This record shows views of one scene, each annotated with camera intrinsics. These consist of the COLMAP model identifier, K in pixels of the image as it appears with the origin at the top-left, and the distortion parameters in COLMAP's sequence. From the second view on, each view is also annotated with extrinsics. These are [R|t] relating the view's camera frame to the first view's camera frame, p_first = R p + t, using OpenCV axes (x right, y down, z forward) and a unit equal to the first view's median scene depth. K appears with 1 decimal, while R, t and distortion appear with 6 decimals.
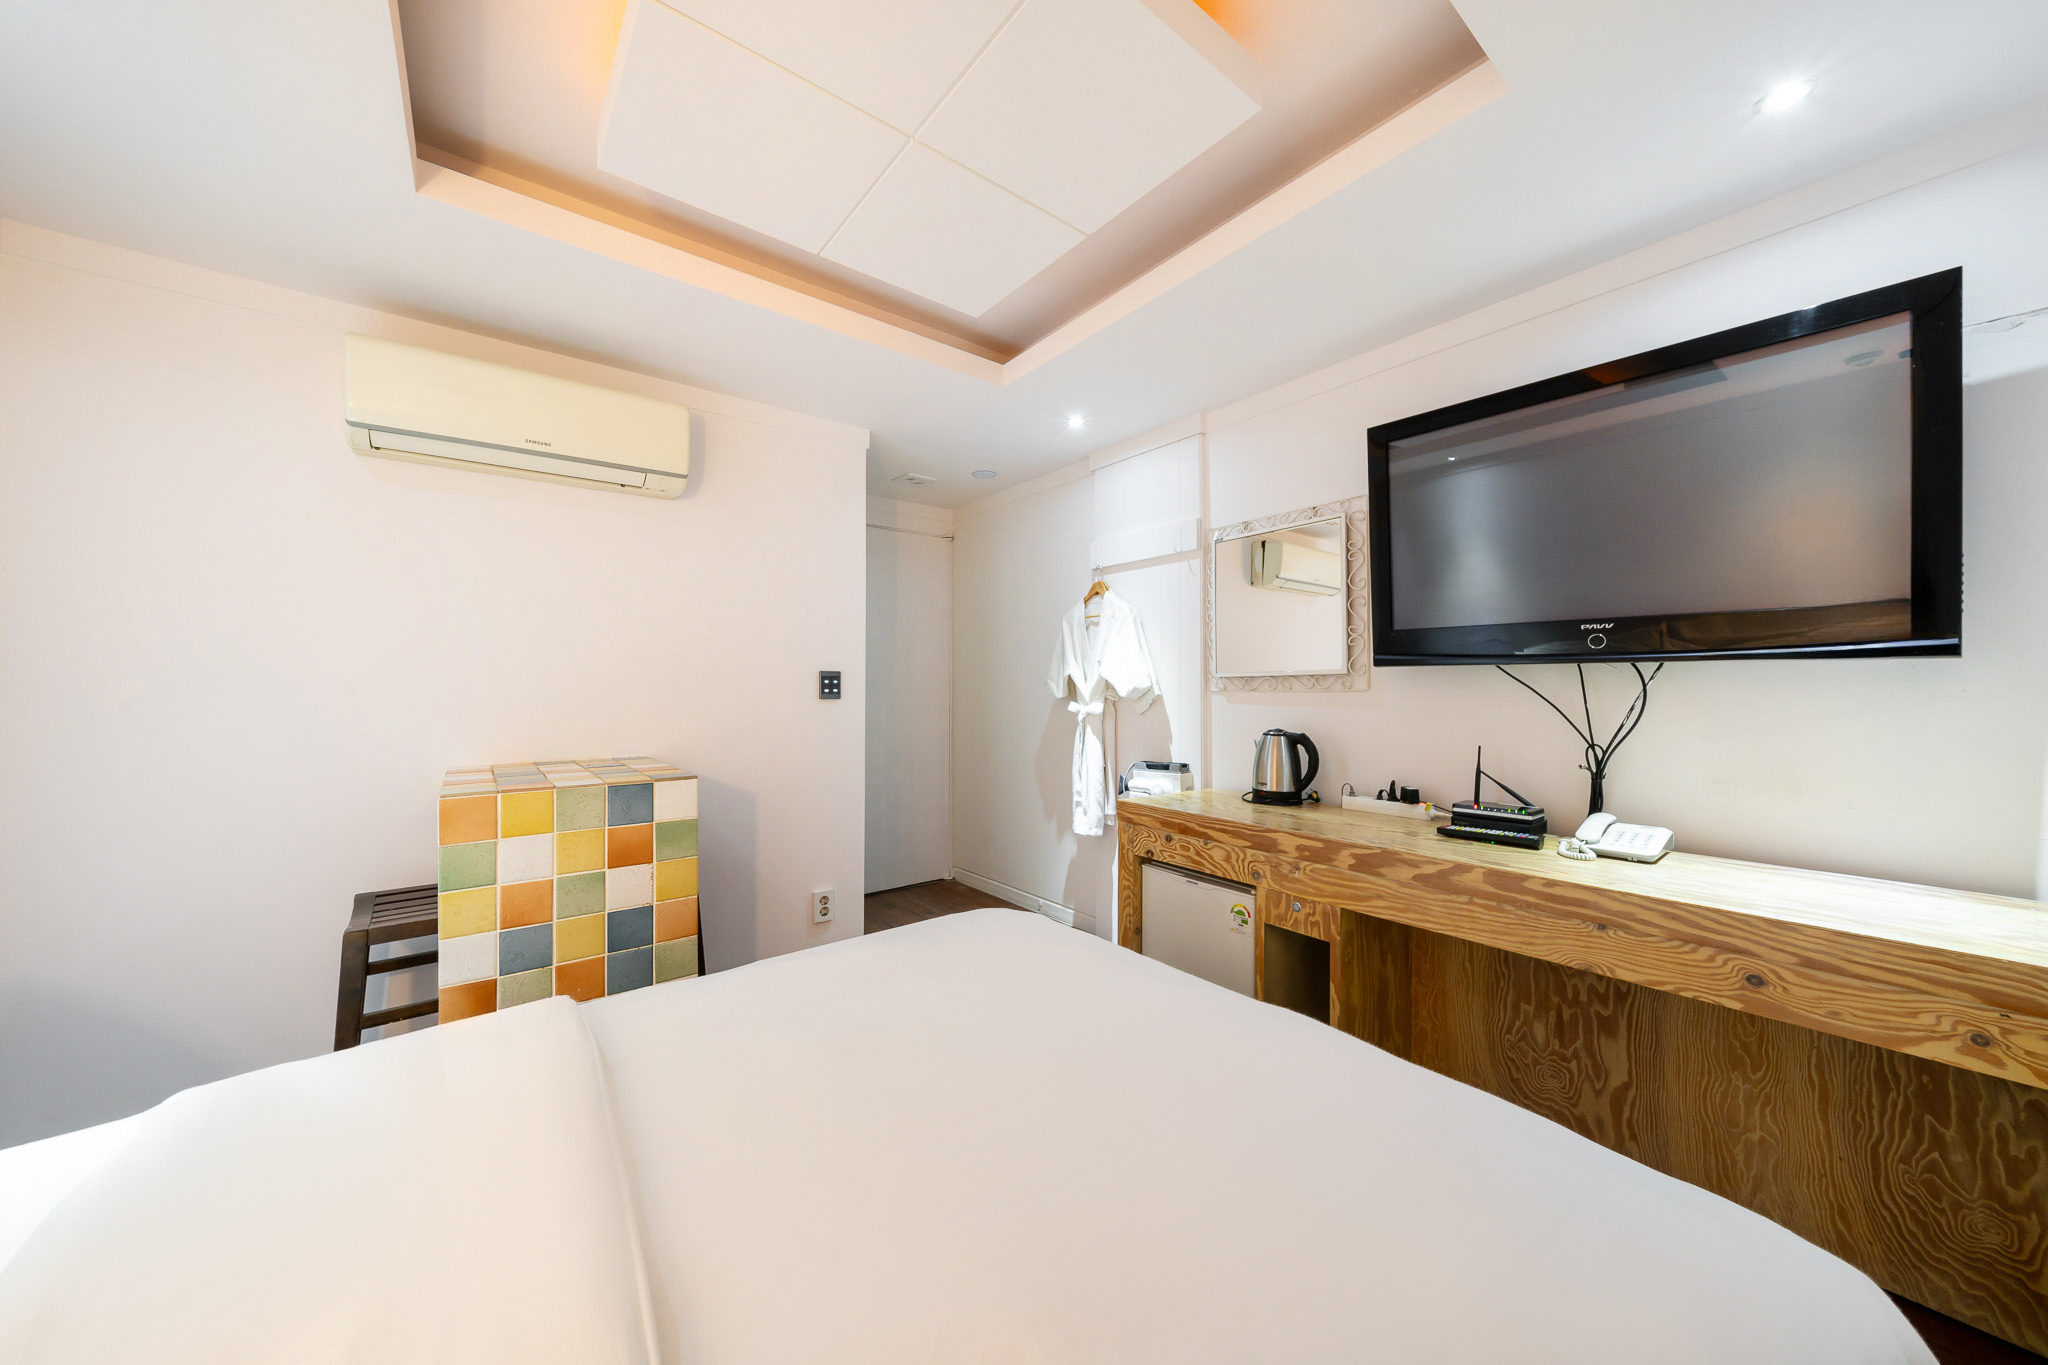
lens RADIAL K [[707.6, 0, 1049.9], [0, 707.6, 683.3], [0, 0, 1]] dist [-0.000182, -0.000129]
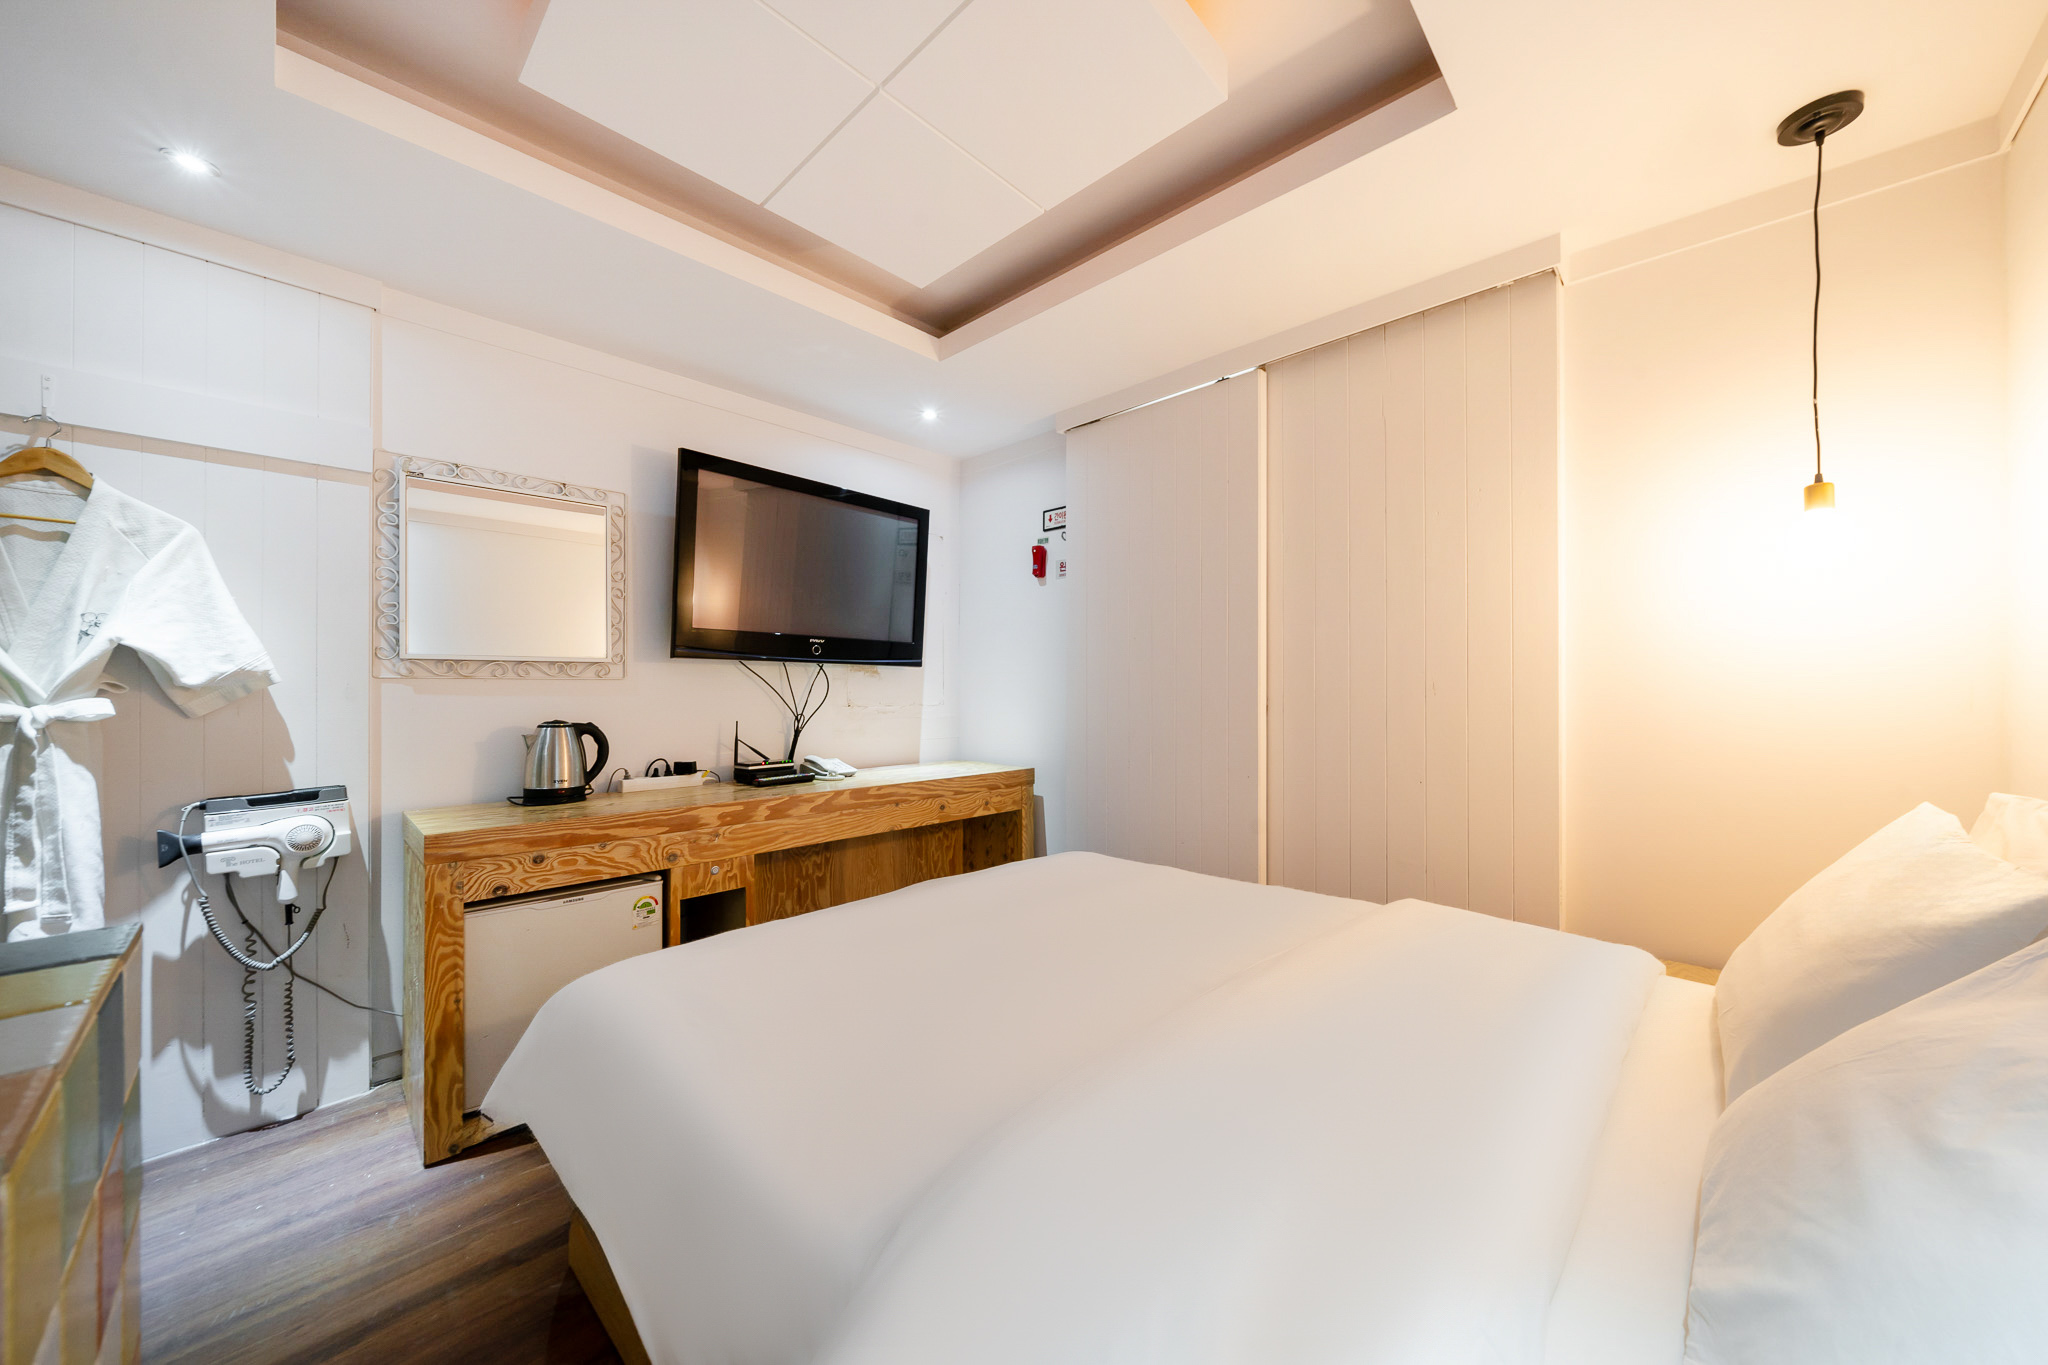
lens RADIAL K [[707.6, 0, 1049.9], [0, 707.6, 683.3], [0, 0, 1]] dist [-0.000182, -0.000129]
pose [[-0.146178, 0.007610, 0.989229, -0.833099], [-0.007779, 0.999931, -0.008842, 0.025714], [-0.989228, -0.008988, -0.146108, 0.637694]]
